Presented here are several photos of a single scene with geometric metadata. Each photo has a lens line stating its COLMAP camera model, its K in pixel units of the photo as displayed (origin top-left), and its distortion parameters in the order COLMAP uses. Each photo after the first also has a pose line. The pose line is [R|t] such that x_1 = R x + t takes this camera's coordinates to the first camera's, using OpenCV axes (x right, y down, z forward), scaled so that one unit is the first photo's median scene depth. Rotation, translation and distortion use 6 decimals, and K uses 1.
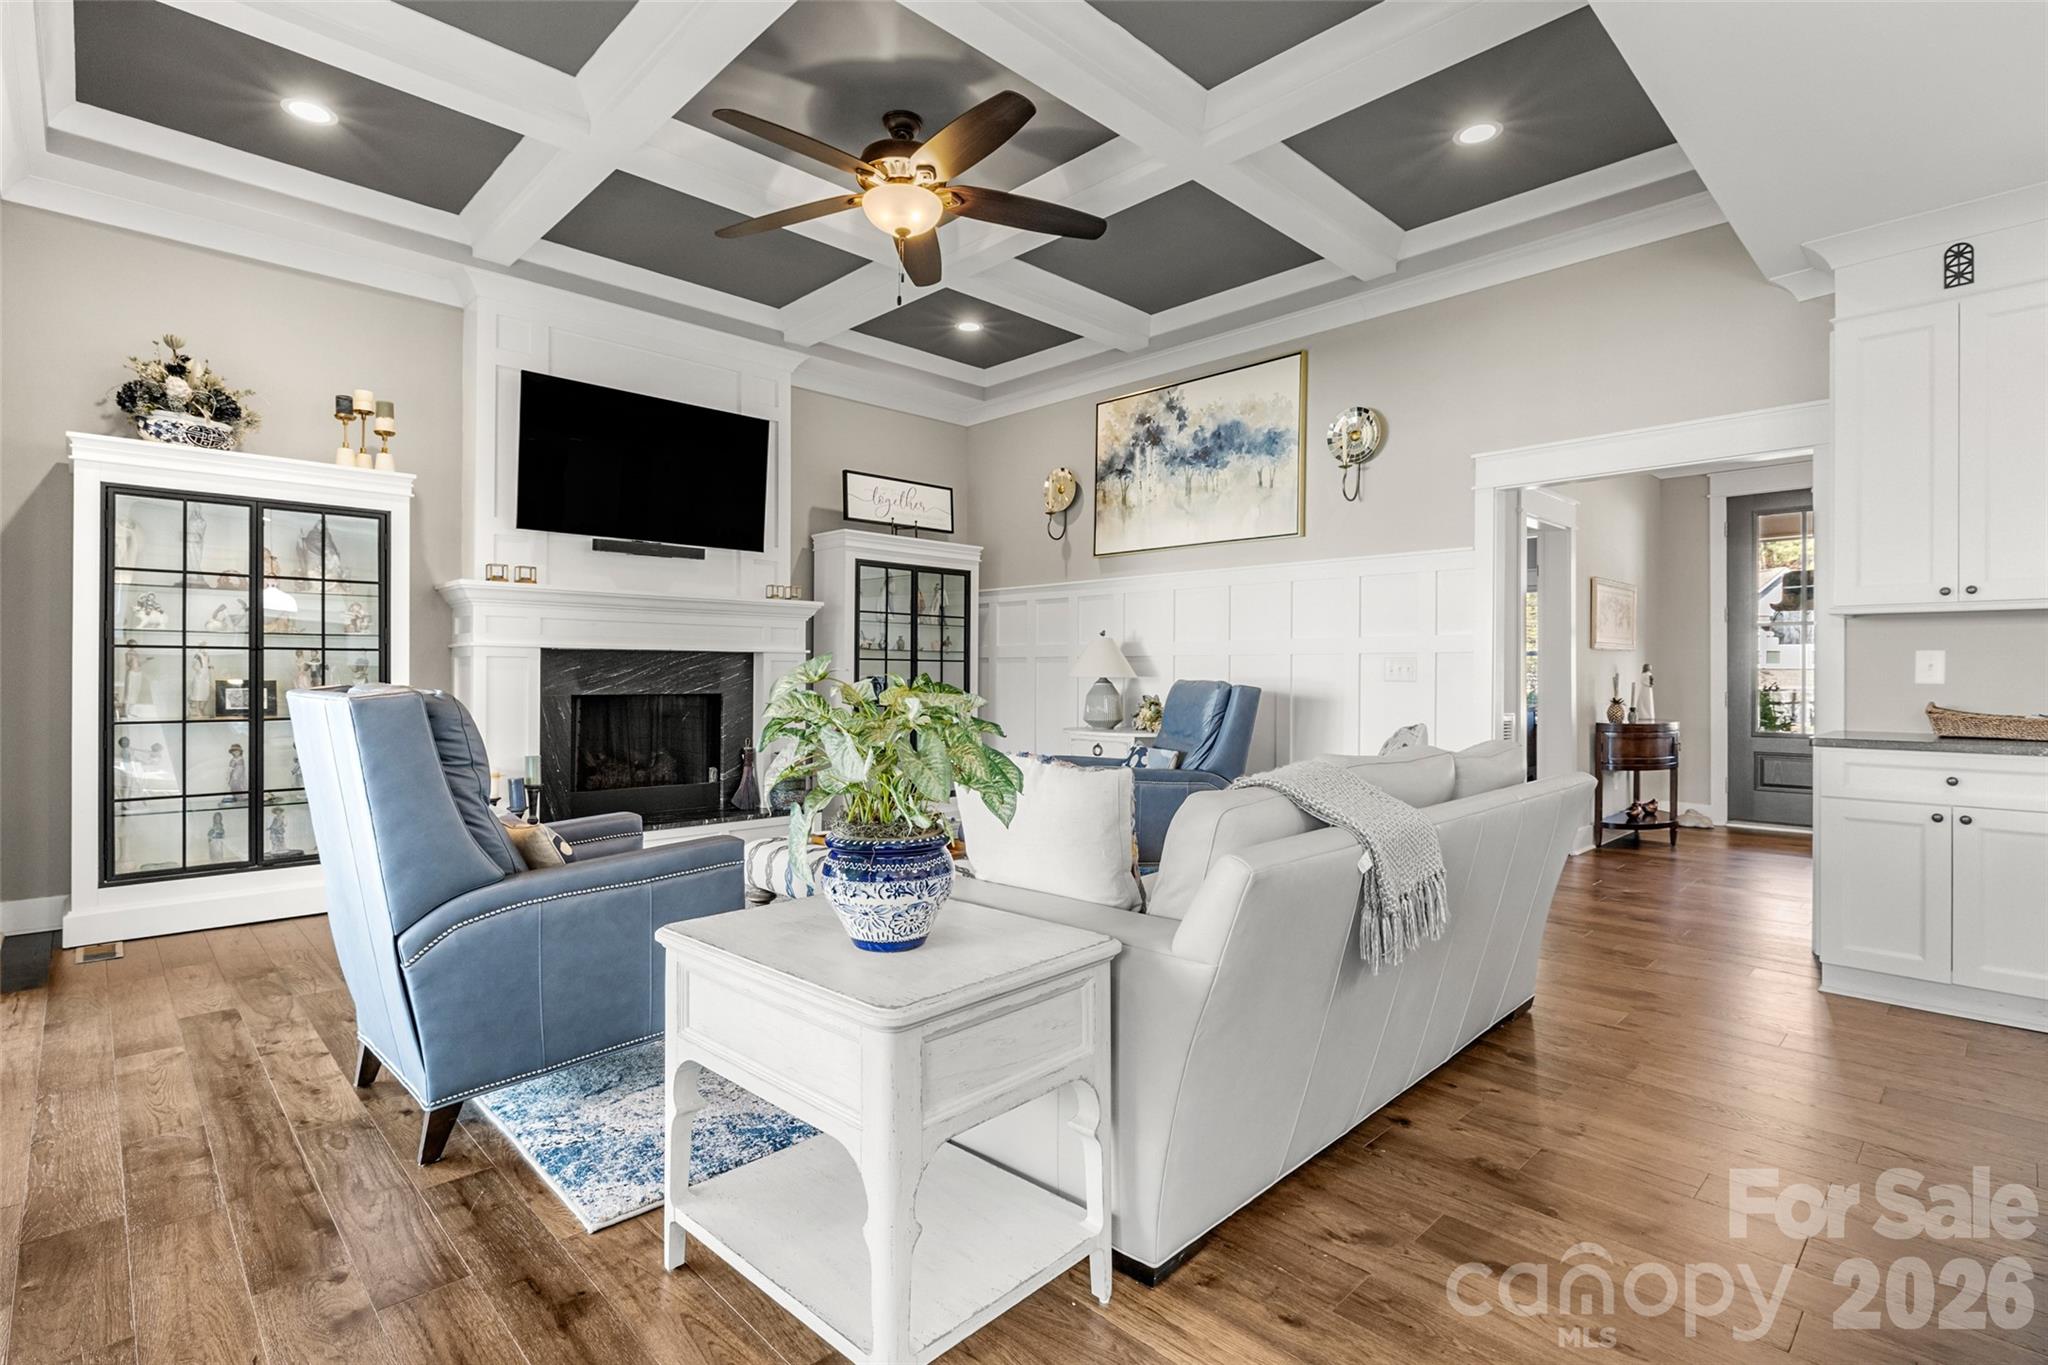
lens RADIAL K [[975.1, 0, 1017.6], [0, 975.1, 669.5], [0, 0, 1]] dist [-0.002640, 0.001553]
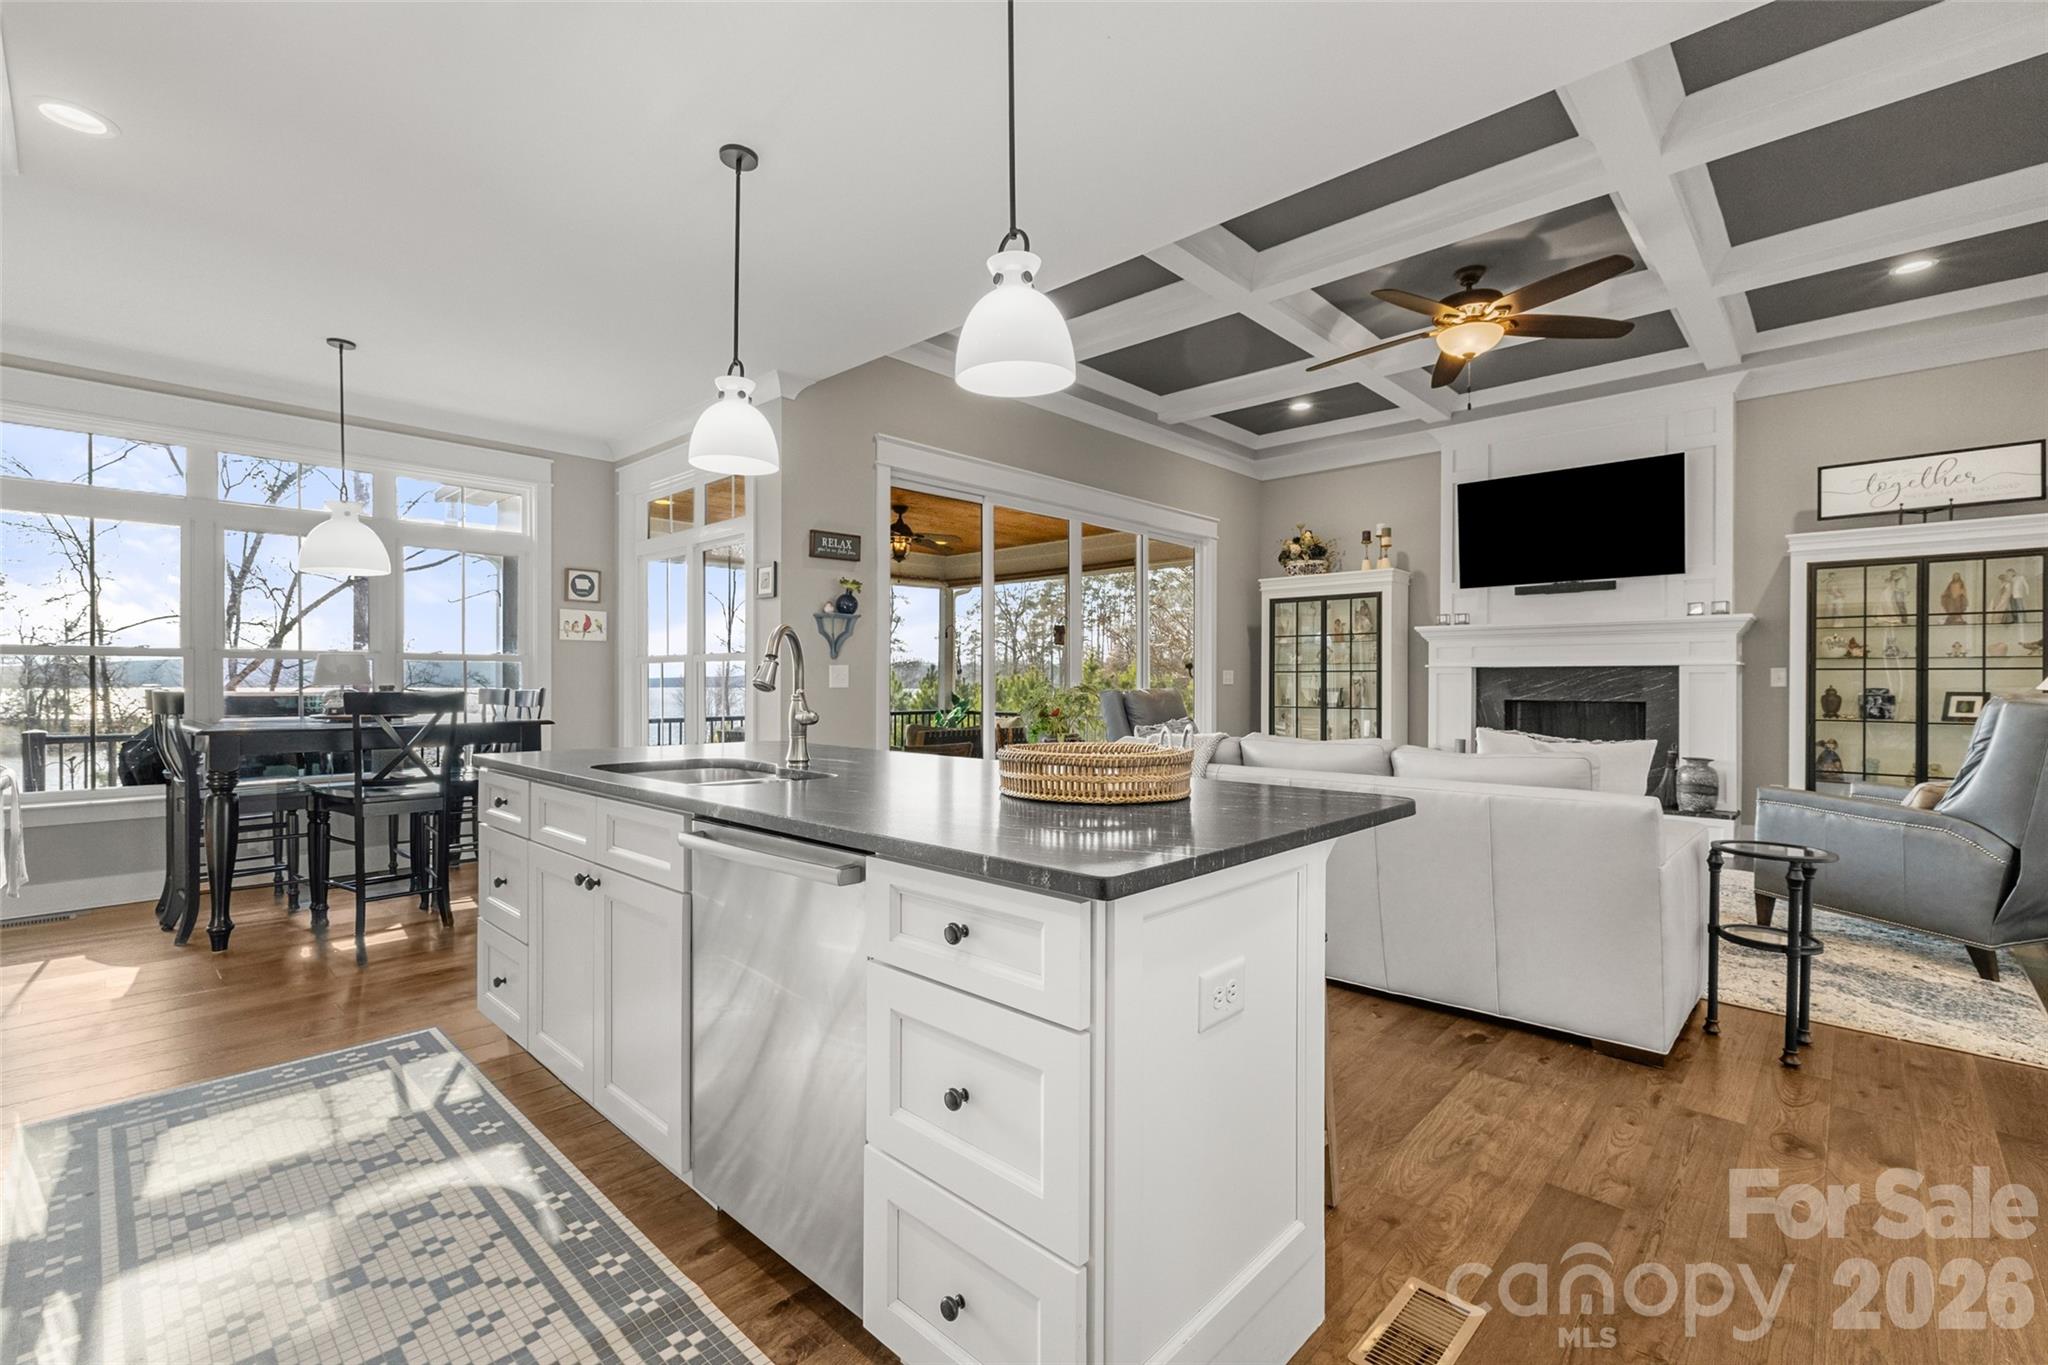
lens RADIAL K [[883.7, 0, 1019.3], [0, 883.7, 682.5], [0, 0, 1]] dist [0.004576, -0.000335]
pose [[0.049758, -0.002719, -0.998758, 0.758099], [0.002524, 0.999993, -0.002596, 0.002520], [0.998758, -0.002391, 0.049764, 0.228514]]
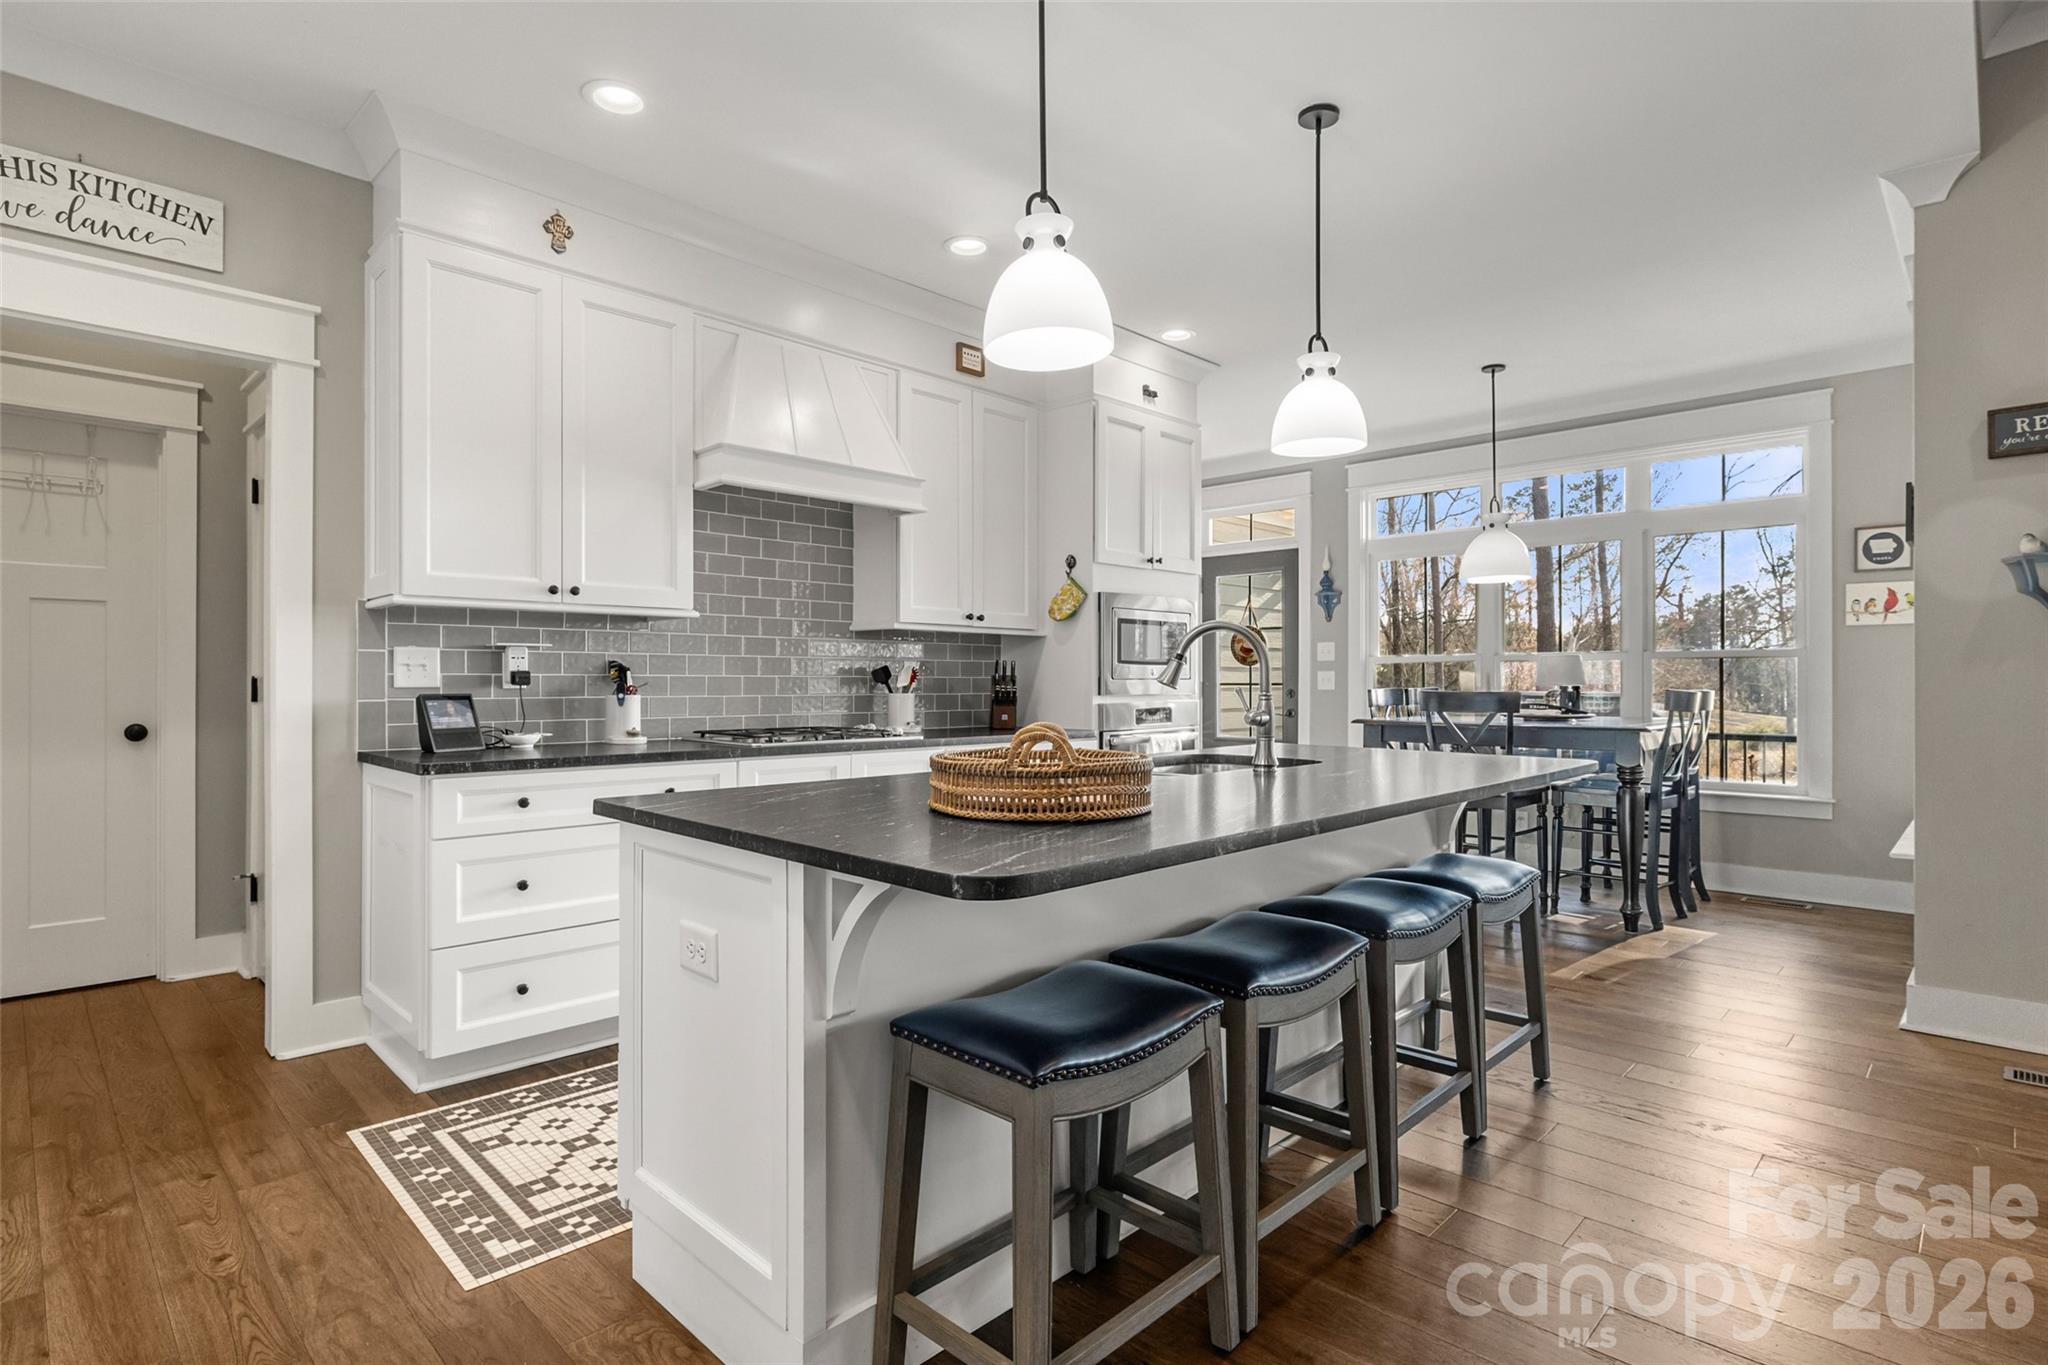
lens RADIAL K [[1035.9, 0, 1028.7], [0, 1035.9, 674.4], [0, 0, 1]] dist [0.012738, -0.000137]
pose [[-0.998843, -0.005274, -0.047806, 0.435351], [-0.004637, 0.999899, -0.013424, 0.005584], [0.047872, -0.013186, -0.998766, 0.623243]]
